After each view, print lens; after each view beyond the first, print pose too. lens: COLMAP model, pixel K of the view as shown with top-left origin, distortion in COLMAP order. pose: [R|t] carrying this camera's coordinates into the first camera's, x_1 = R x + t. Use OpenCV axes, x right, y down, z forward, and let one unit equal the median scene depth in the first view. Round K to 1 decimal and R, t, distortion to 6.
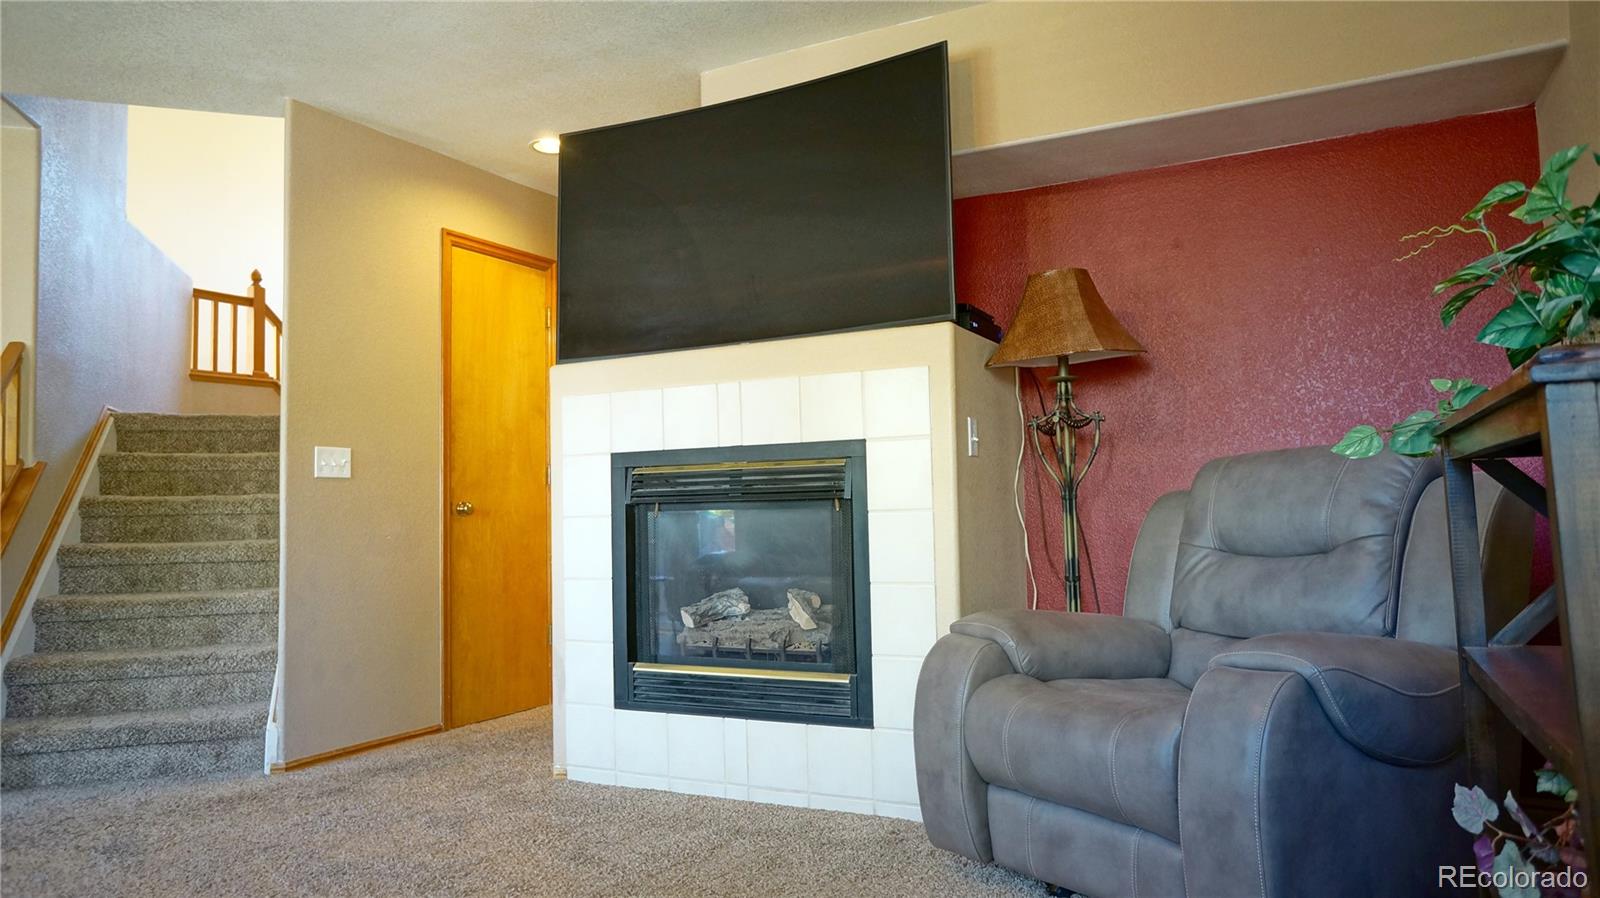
lens RADIAL K [[1075.1, 0, 800.0], [0, 1075.1, 449.0], [0, 0, 1]] dist [-0.075688, 0.096328]
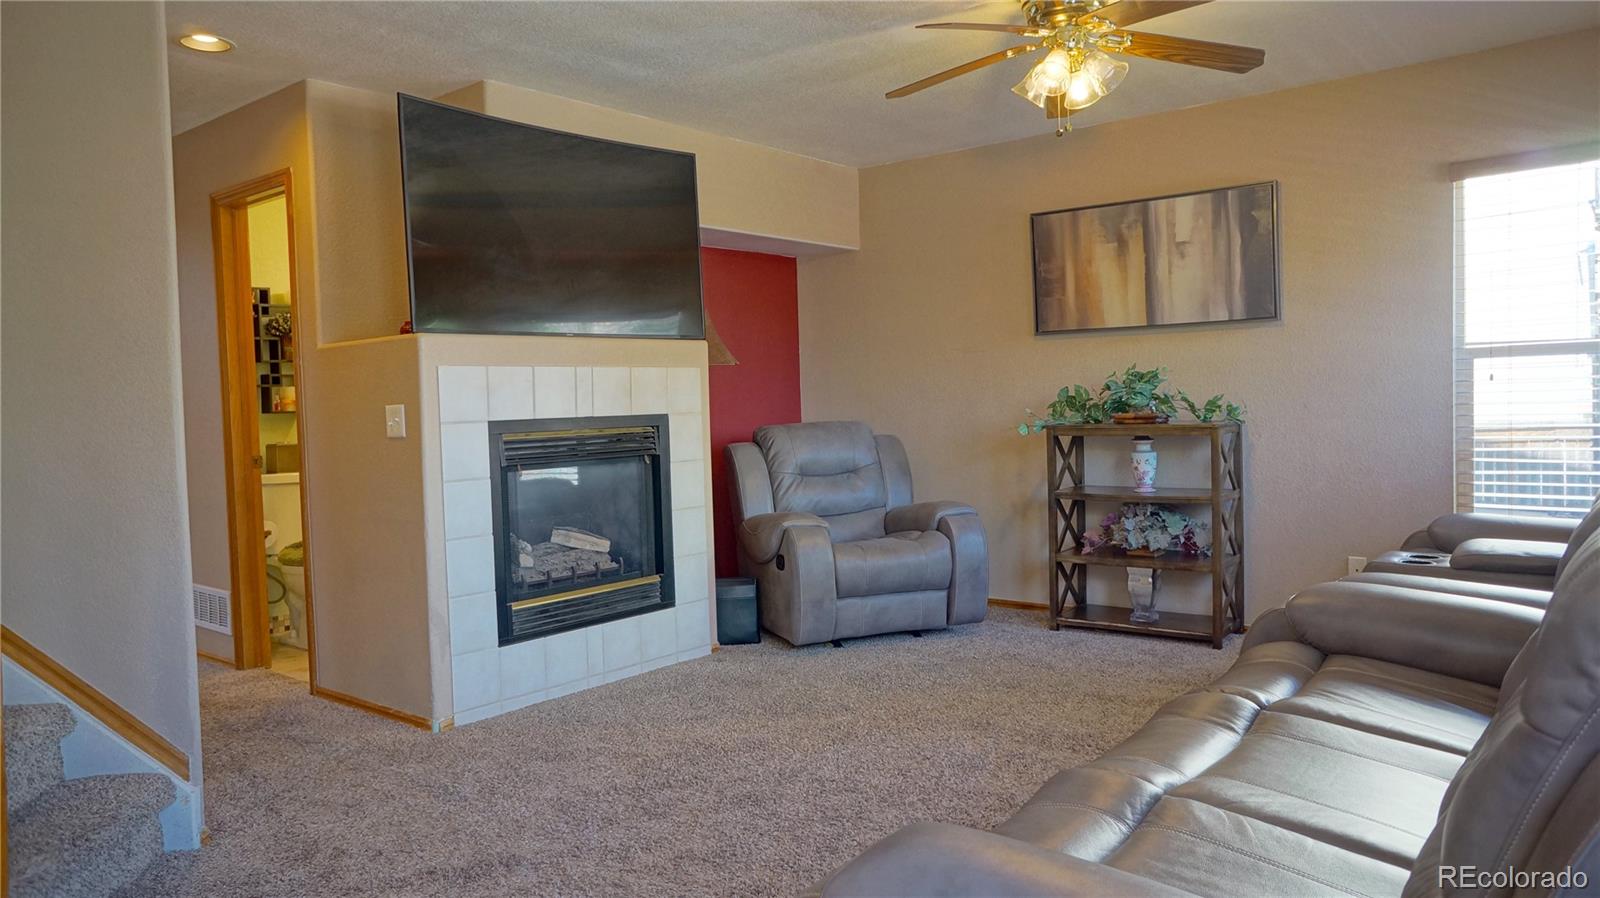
lens RADIAL K [[1075.1, 0, 800.0], [0, 1075.1, 449.0], [0, 0, 1]] dist [-0.075688, 0.096328]
pose [[0.209099, -0.022560, 0.977634, -1.243987], [-0.025510, 0.999268, 0.028515, -0.007168], [-0.977562, -0.030902, 0.208370, 0.474892]]
